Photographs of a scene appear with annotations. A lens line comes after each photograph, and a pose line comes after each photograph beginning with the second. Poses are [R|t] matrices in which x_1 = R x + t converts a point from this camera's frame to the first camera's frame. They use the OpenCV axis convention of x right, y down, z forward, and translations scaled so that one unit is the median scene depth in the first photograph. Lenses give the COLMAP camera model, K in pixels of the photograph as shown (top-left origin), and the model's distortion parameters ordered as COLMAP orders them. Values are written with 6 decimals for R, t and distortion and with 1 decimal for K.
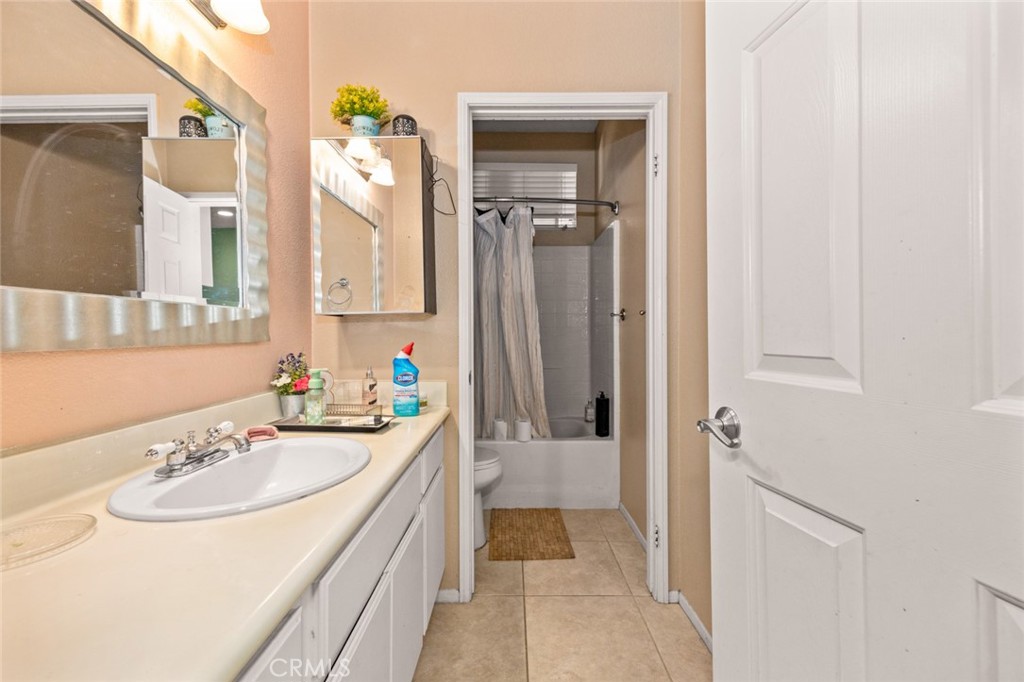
lens RADIAL K [[416.9, 0, 513.7], [0, 416.9, 335.9], [0, 0, 1]] dist [0.003054, 0.000535]
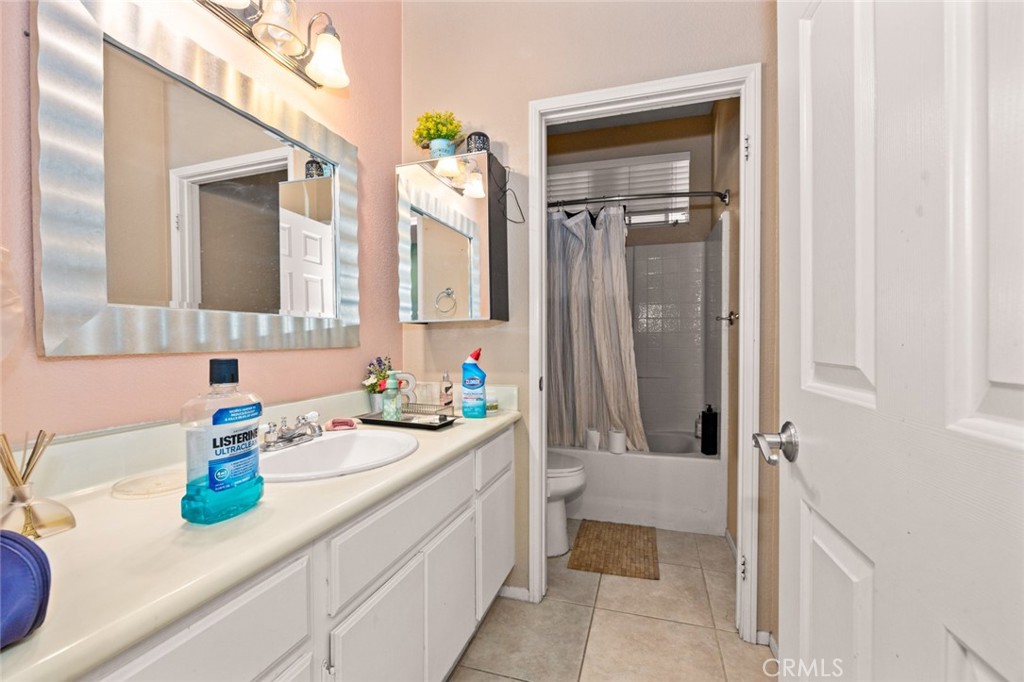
lens RADIAL K [[432.9, 0, 510.7], [0, 432.9, 347.8], [0, 0, 1]] dist [-0.019655, 0.000240]
pose [[0.952131, 0.005355, -0.305644, 0.146213], [-0.001639, 0.999922, 0.012413, 0.000917], [0.305686, -0.011317, 0.952065, -0.013779]]
